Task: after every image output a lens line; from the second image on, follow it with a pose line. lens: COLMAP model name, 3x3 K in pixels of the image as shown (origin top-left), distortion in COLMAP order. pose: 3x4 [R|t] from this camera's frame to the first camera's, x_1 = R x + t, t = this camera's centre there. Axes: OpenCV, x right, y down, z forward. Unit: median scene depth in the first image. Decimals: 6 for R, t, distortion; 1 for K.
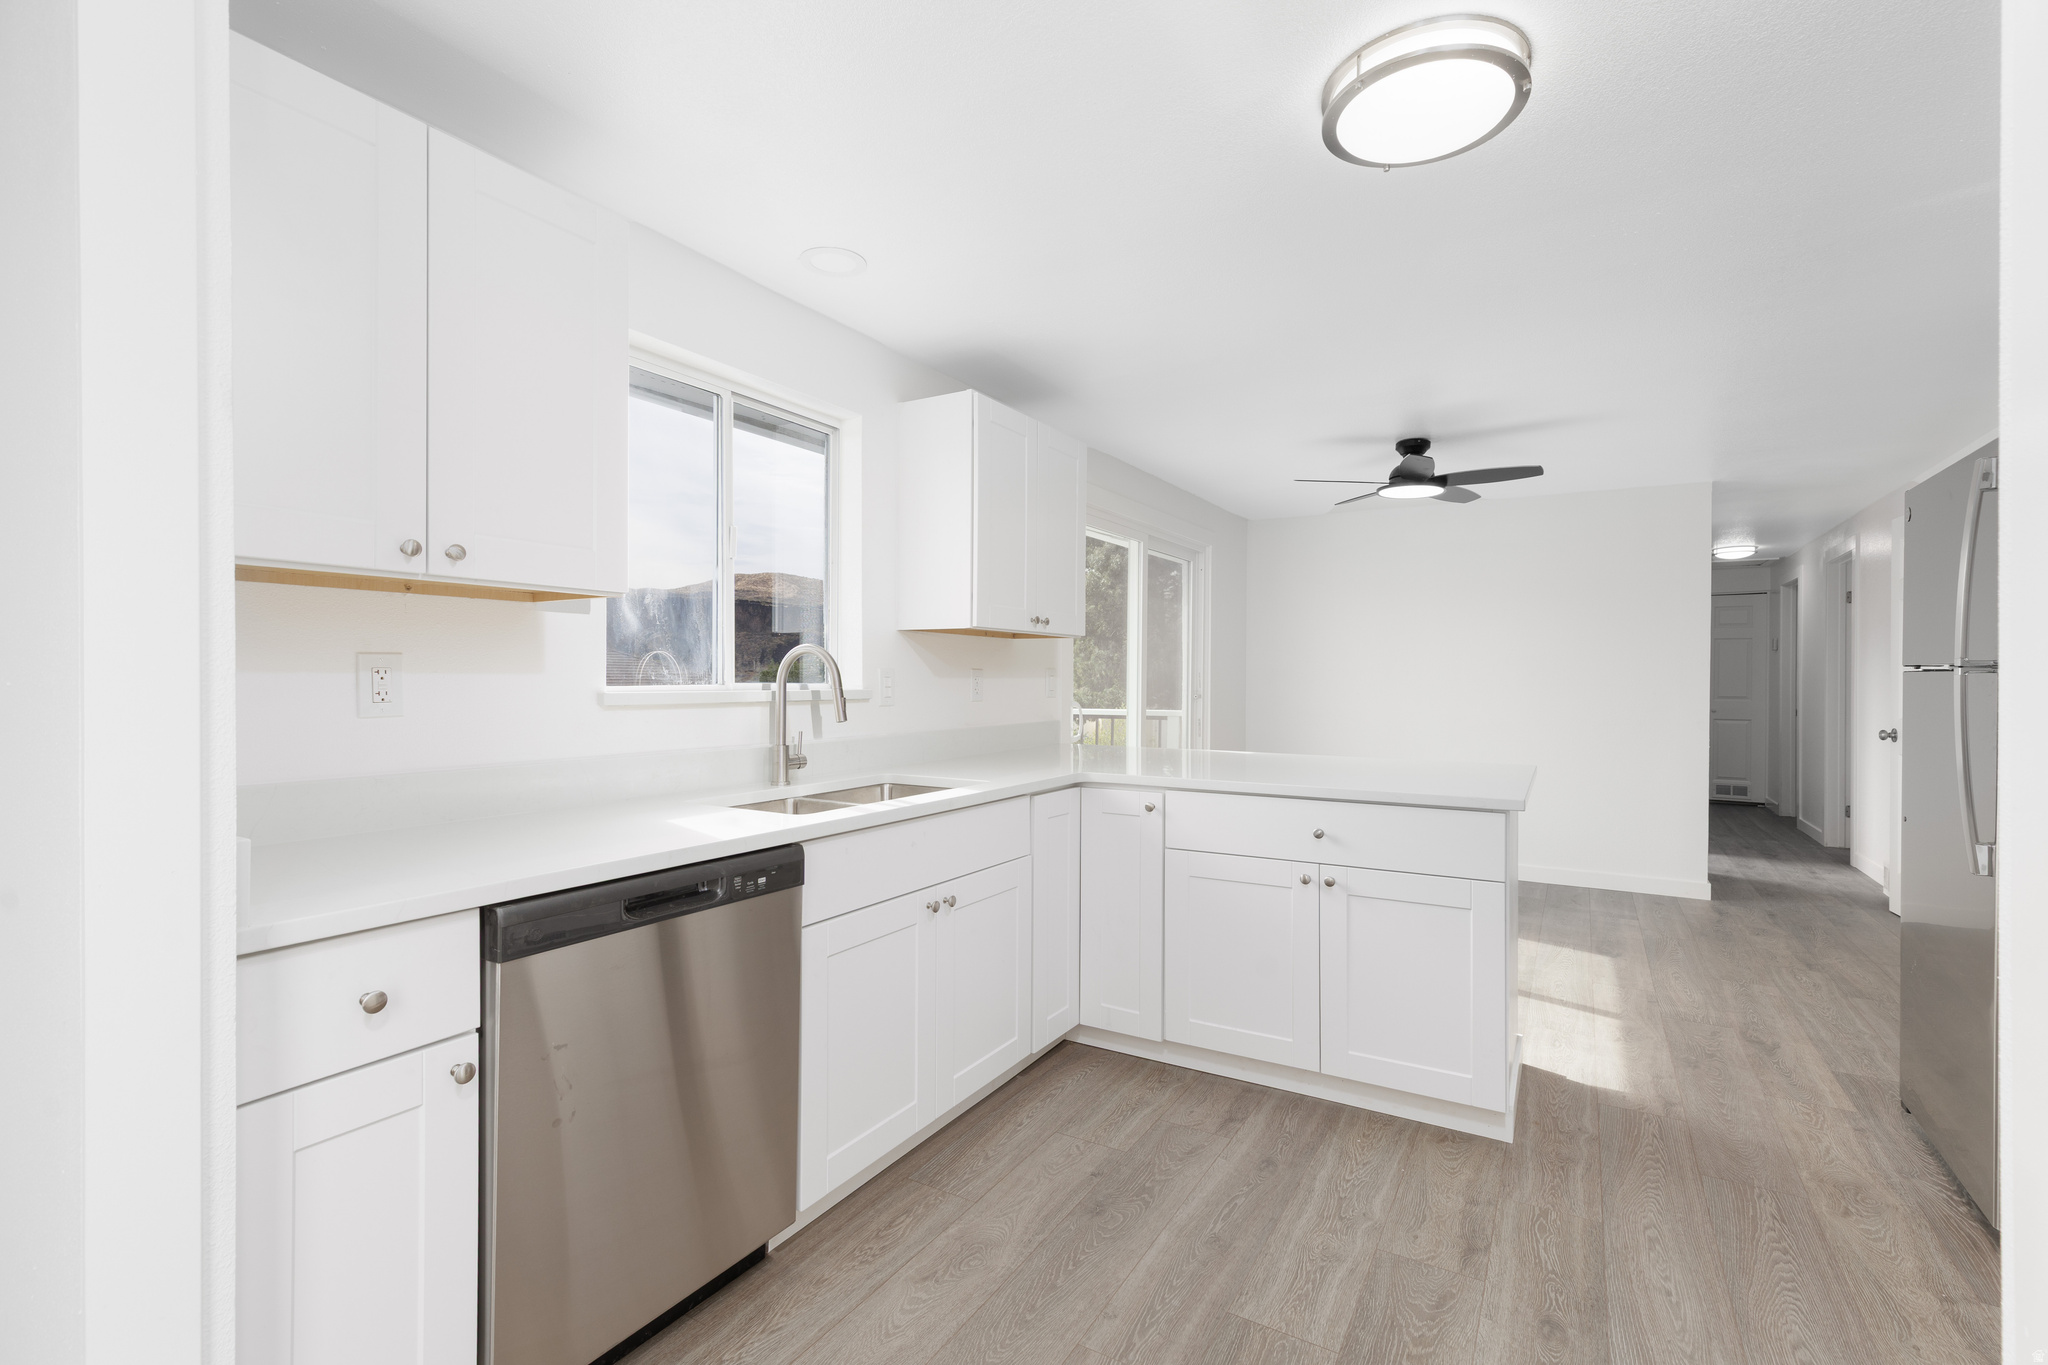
lens RADIAL K [[916.0, 0, 1036.3], [0, 916.0, 681.7], [0, 0, 1]] dist [0.011501, 0.000319]
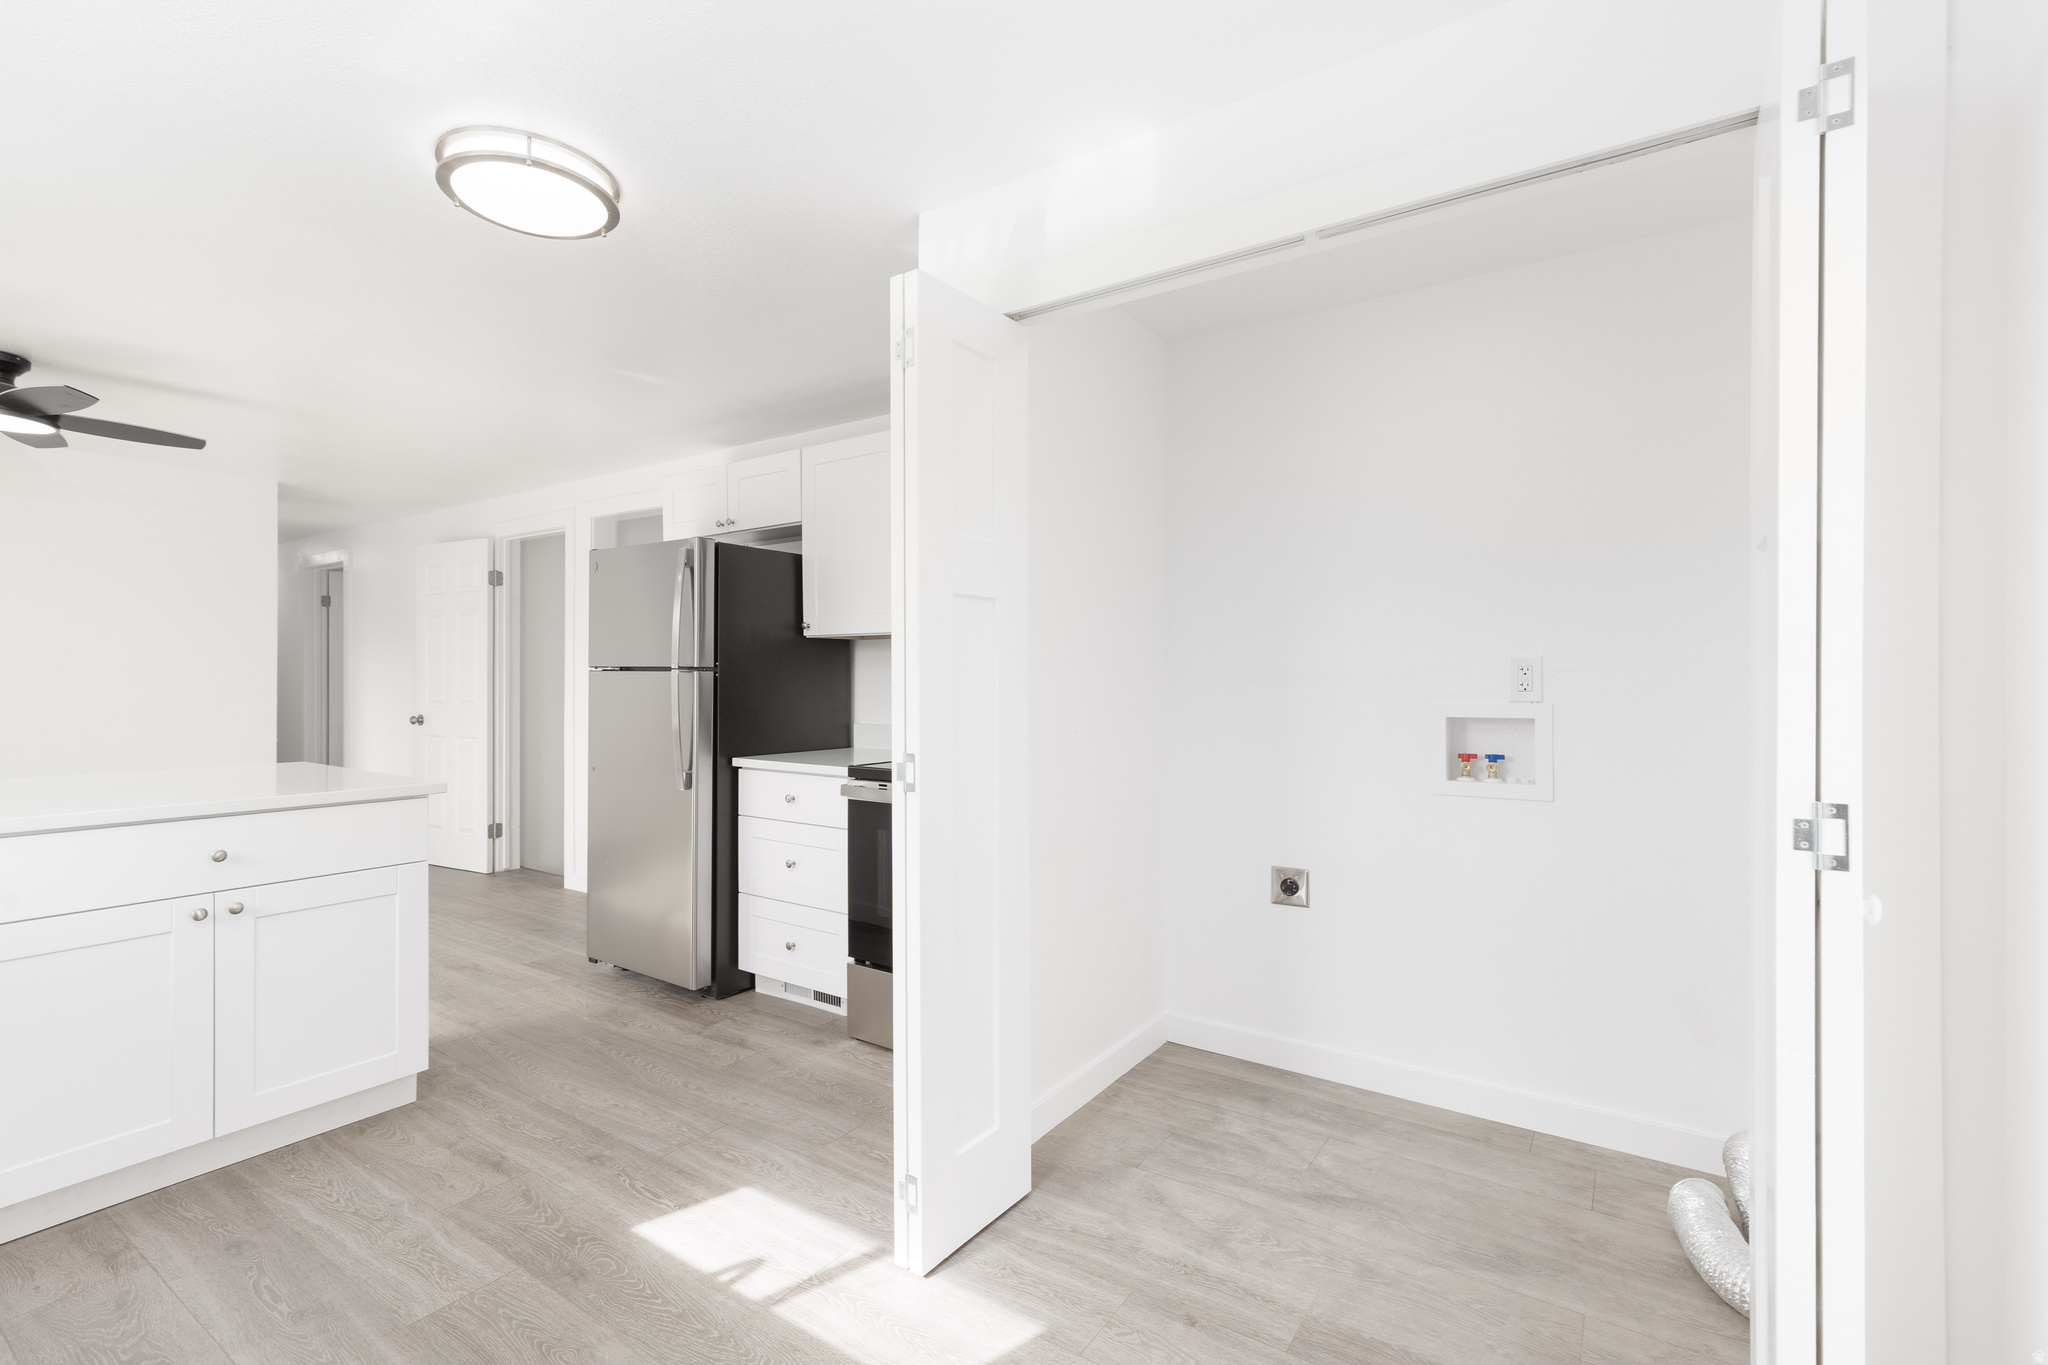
lens RADIAL K [[916.0, 0, 1037.8], [0, 916.0, 685.8], [0, 0, 1]] dist [0.011501, 0.000319]
pose [[0.041575, -0.002949, 0.999131, -0.572940], [-0.008848, 0.999955, 0.003320, -0.002760], [-0.999096, -0.008978, 0.041547, 0.229767]]
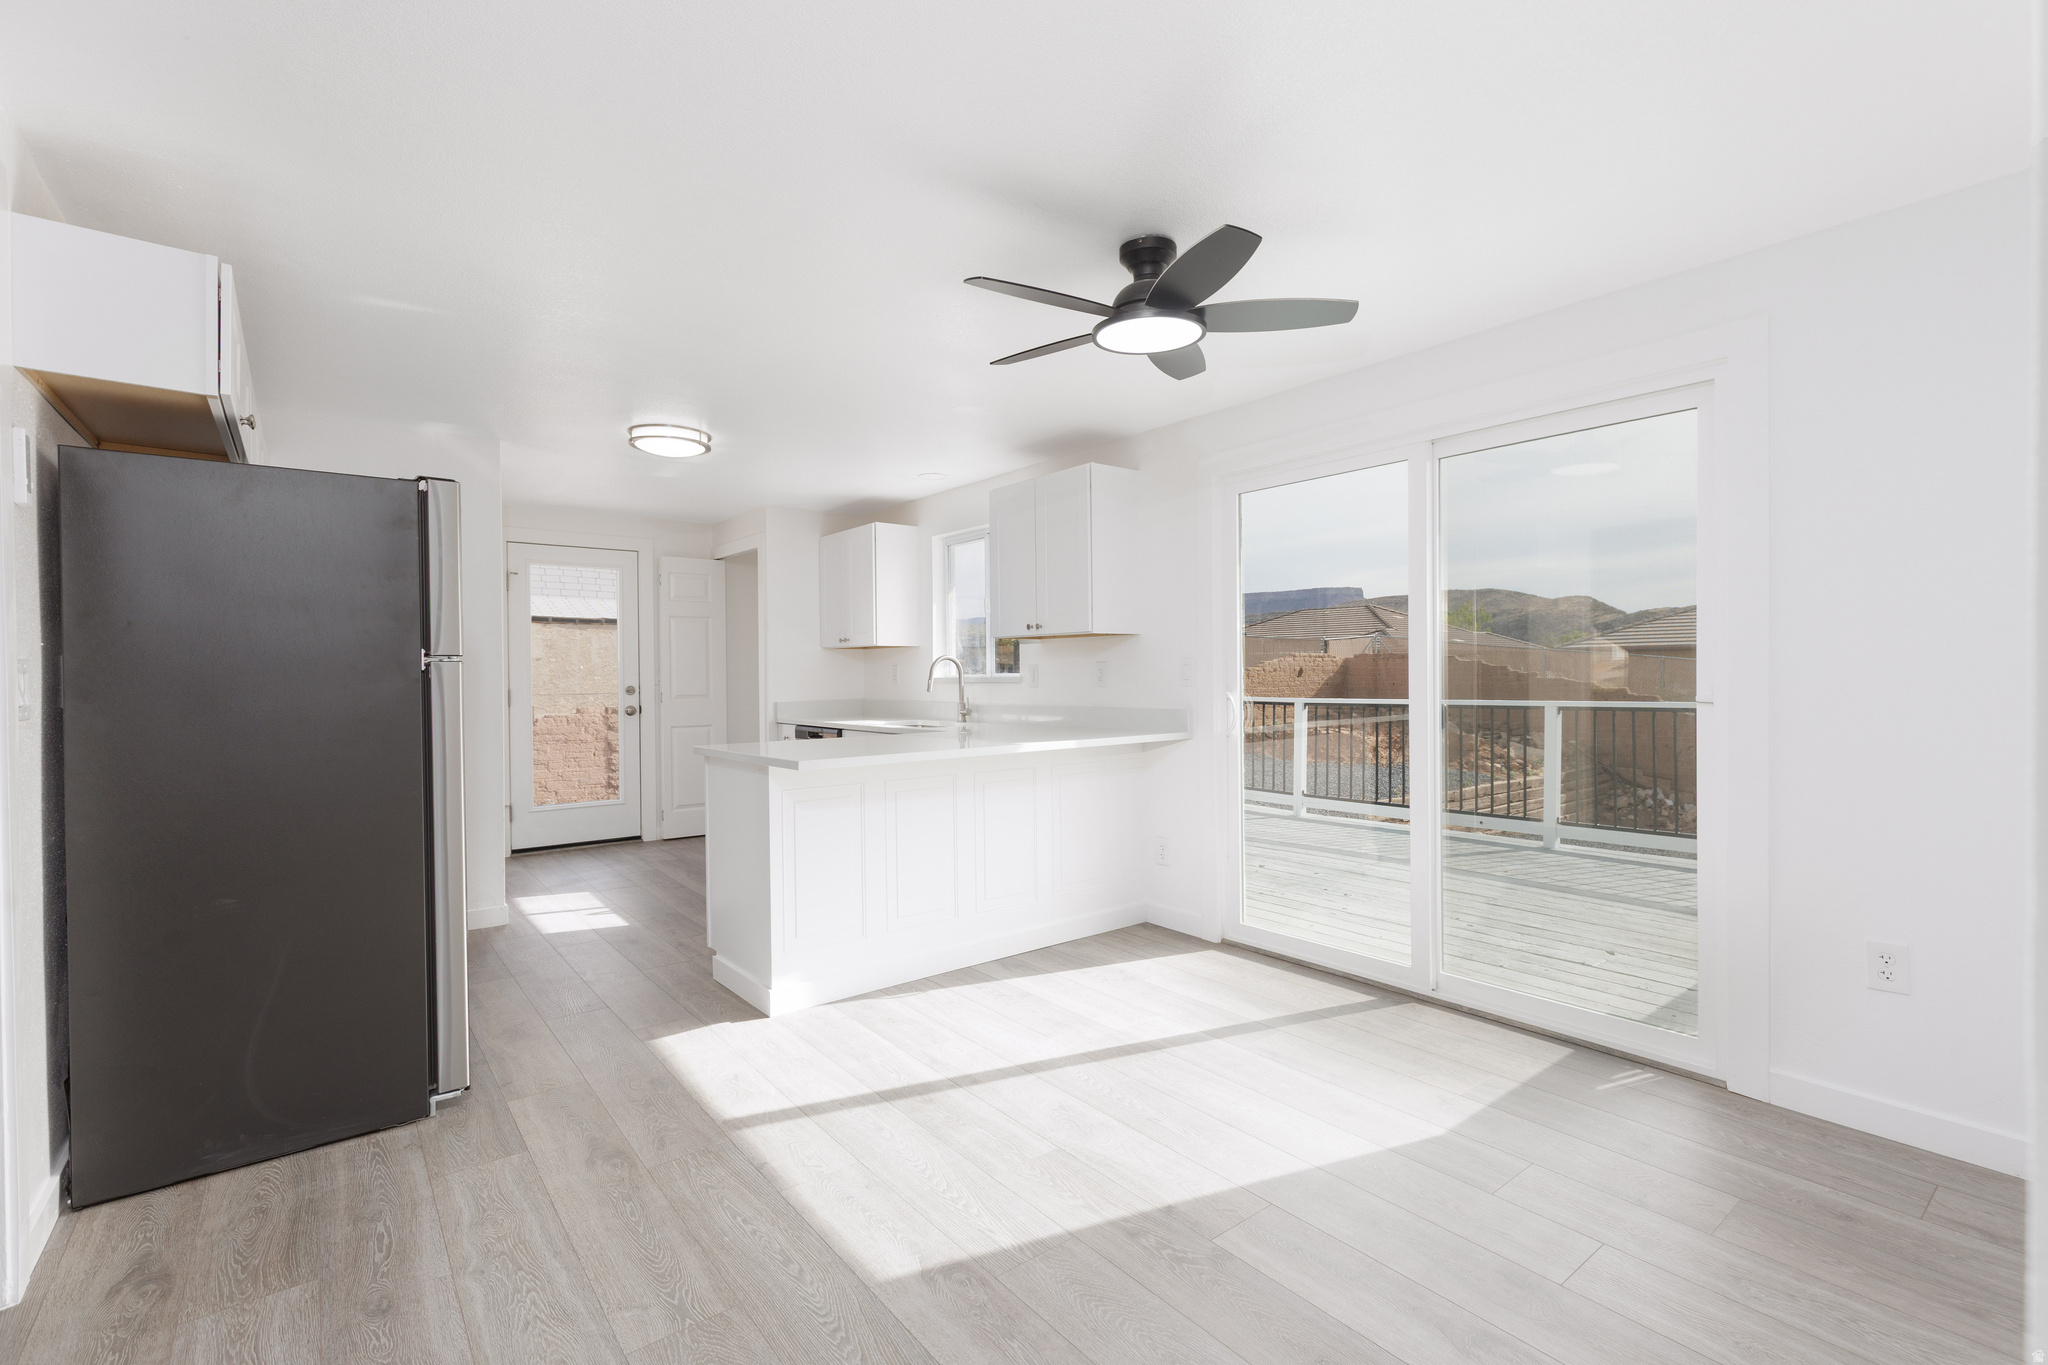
lens RADIAL K [[916.0, 0, 1021.1], [0, 916.0, 683.8], [0, 0, 1]] dist [0.011501, 0.000319]
pose [[-0.369790, 0.005711, -0.929098, 1.775848], [-0.001068, 0.999978, 0.006572, 0.012004], [0.929115, 0.003422, -0.369775, 2.085508]]
